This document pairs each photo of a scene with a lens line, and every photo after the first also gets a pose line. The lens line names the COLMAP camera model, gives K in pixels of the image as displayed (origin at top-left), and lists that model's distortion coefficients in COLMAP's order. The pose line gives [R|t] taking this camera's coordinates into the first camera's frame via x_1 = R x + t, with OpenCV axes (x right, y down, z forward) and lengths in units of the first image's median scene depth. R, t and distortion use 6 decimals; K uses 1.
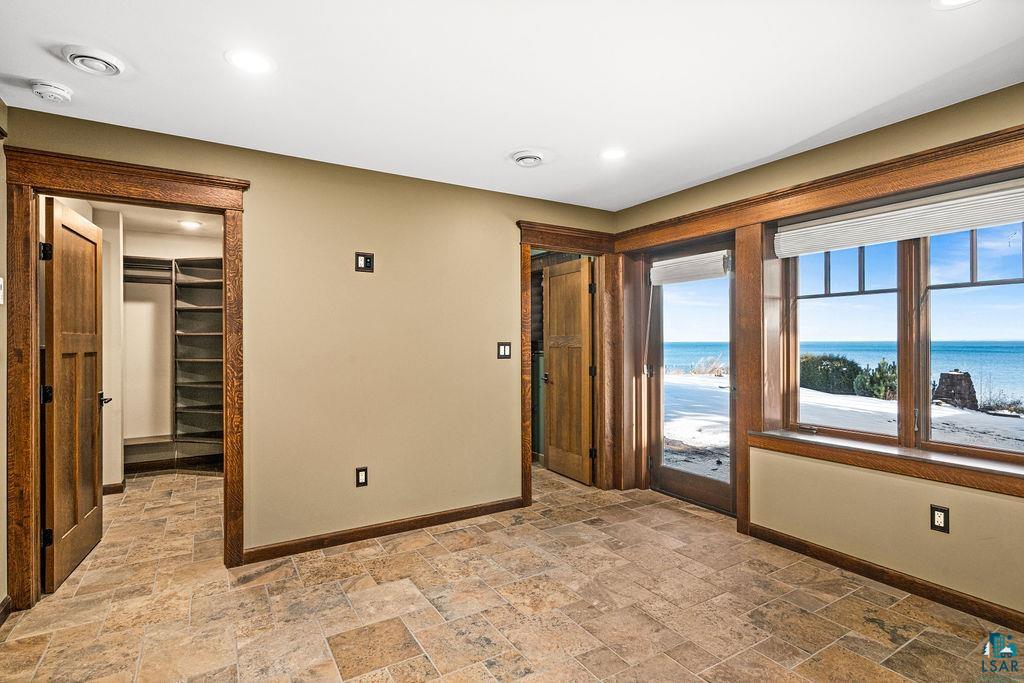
lens RADIAL K [[499.6, 0, 512.4], [0, 499.6, 339.8], [0, 0, 1]] dist [0.003685, 0.001387]
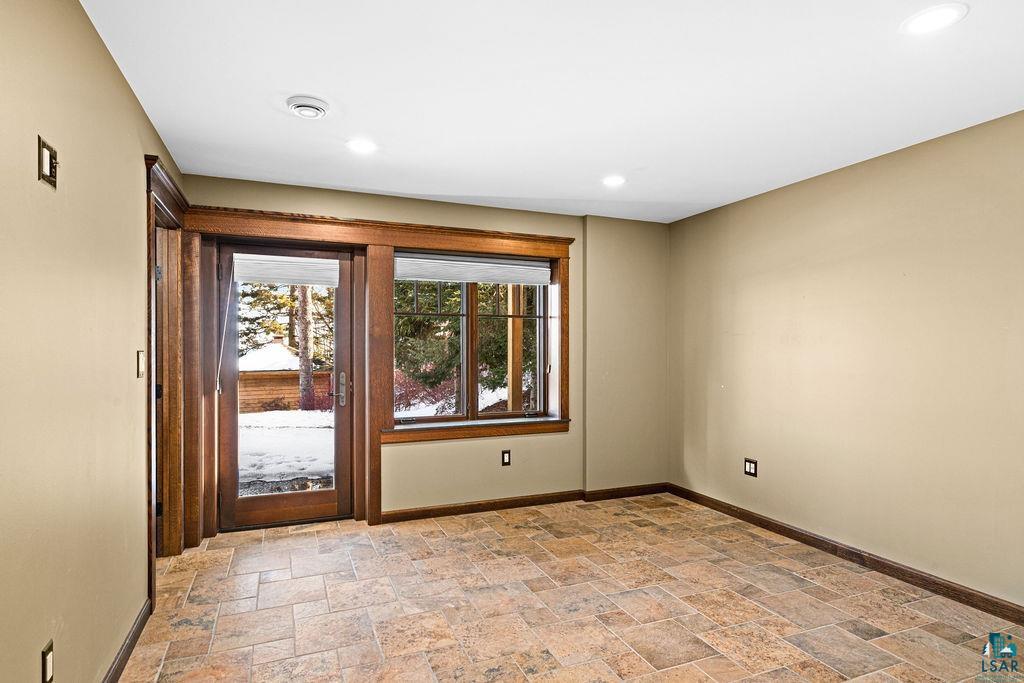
lens RADIAL K [[544.6, 0, 513.6], [0, 544.6, 348.1], [0, 0, 1]] dist [-0.003418, -0.000312]
pose [[0.162050, 0.003102, 0.986778, -0.693533], [-0.003341, 0.999991, -0.002594, 0.002054], [-0.986777, -0.002876, 0.162059, 0.529249]]
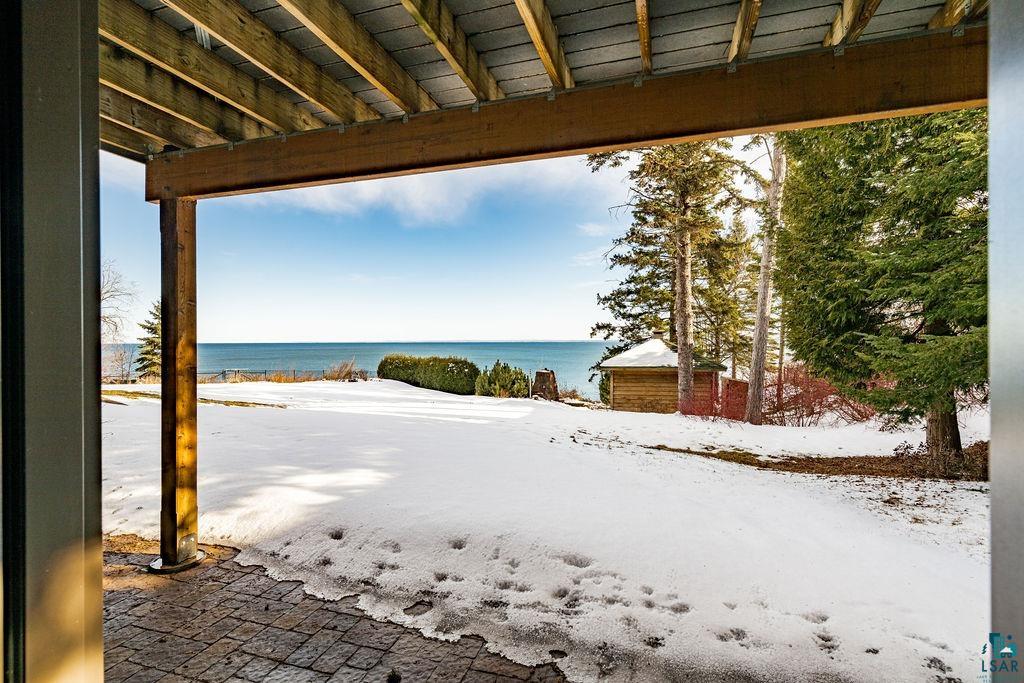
lens RADIAL K [[499.6, 0, 514.5], [0, 499.6, 344.2], [0, 0, 1]] dist [0.003685, 0.001387]
pose [[0.759926, -0.003789, 0.649998, 0.411321], [0.000998, 0.999989, 0.004663, -0.033440], [-0.650009, -0.002895, 0.759921, 1.123355]]
